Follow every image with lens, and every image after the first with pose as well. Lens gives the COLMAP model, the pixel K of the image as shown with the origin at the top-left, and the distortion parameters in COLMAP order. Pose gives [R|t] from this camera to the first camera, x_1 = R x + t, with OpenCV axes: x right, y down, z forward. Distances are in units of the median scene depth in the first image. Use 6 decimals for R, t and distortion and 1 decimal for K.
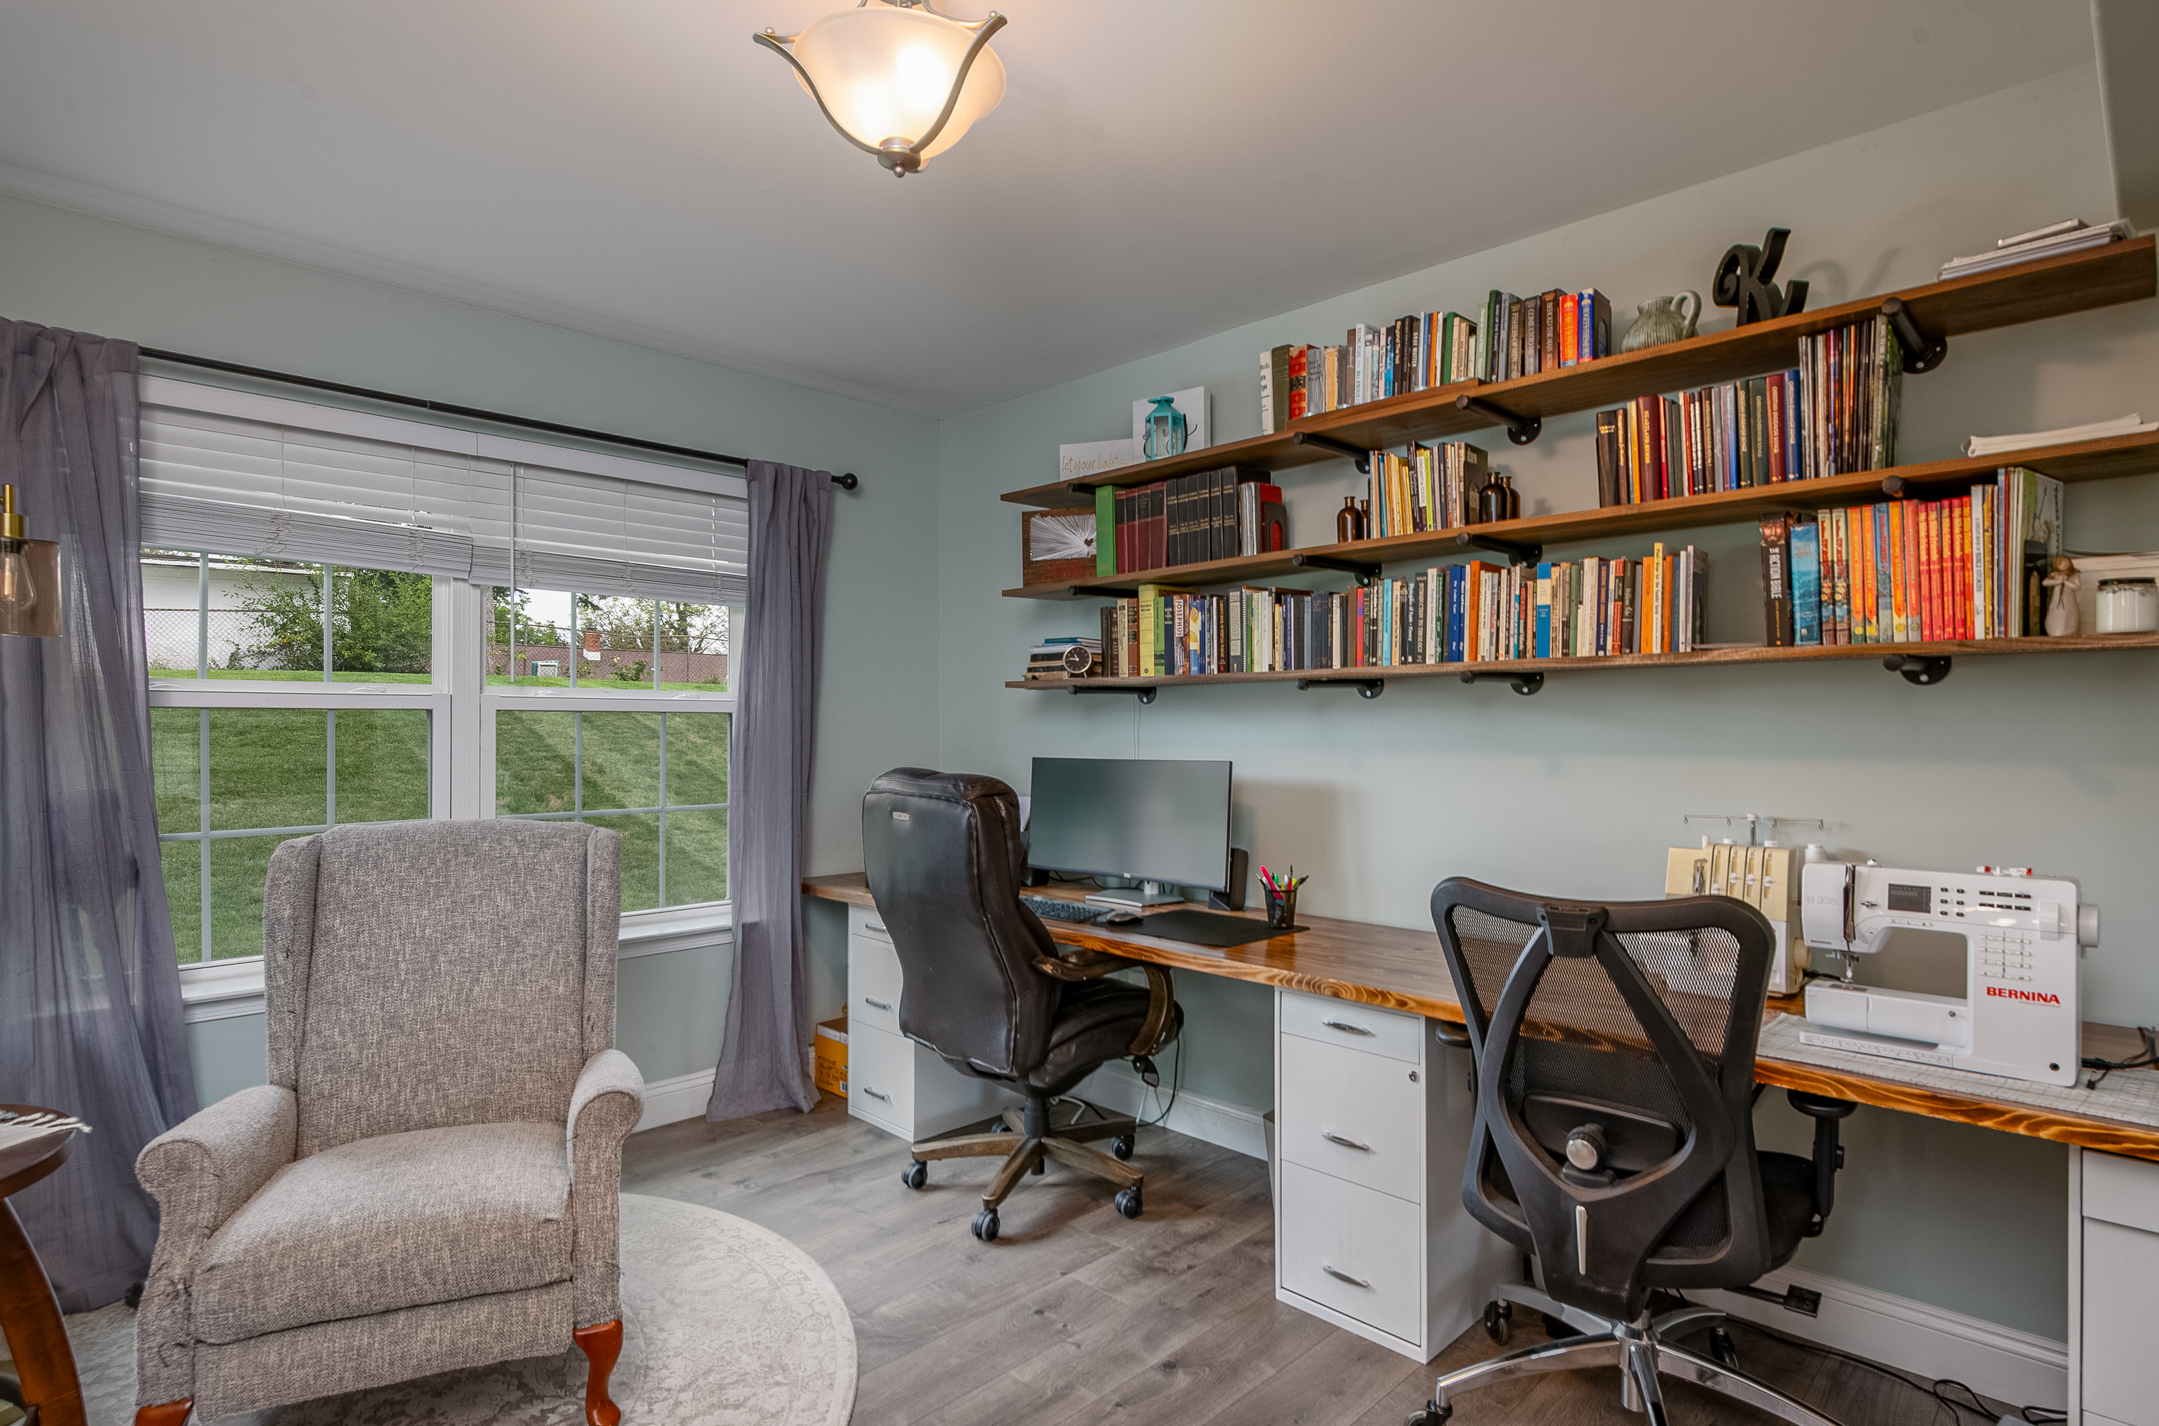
lens RADIAL K [[1118.8, 0, 1116.4], [0, 1118.8, 721.9], [0, 0, 1]] dist [-0.000993, -0.009601]
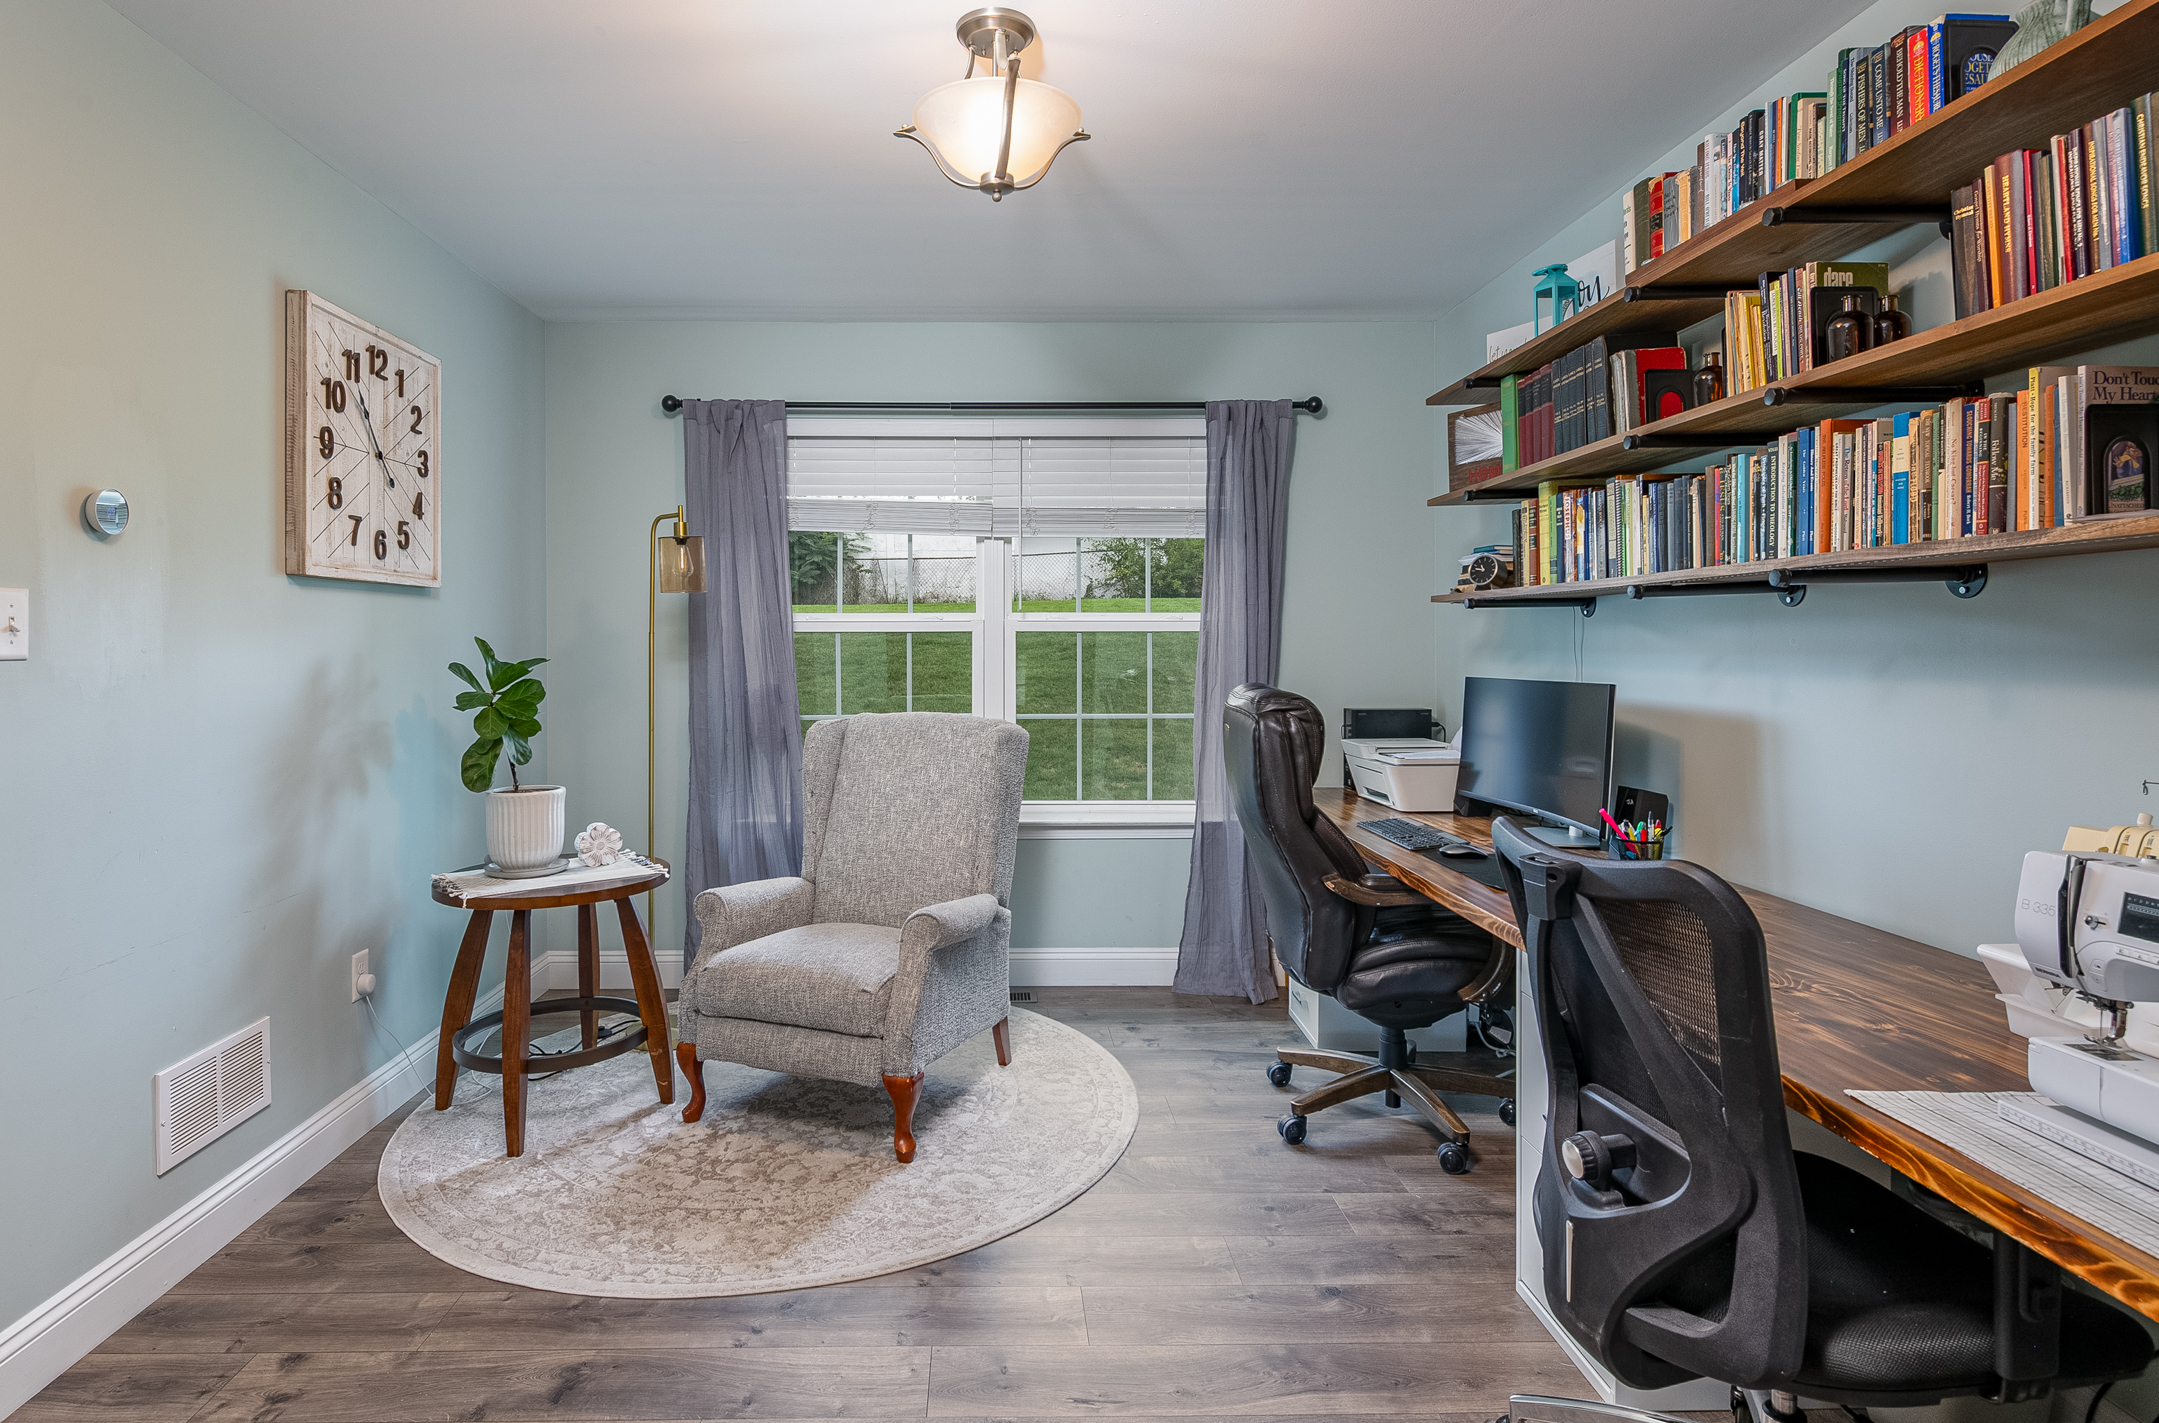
lens RADIAL K [[1154.6, 0, 966.7], [0, 1154.6, 650.6], [0, 0, 1]] dist [-0.000339, -0.011123]
pose [[0.691396, 0.002620, -0.722471, 0.451758], [0.004891, 0.999954, 0.008307, 0.000051], [0.722459, -0.009277, 0.691351, 0.055067]]
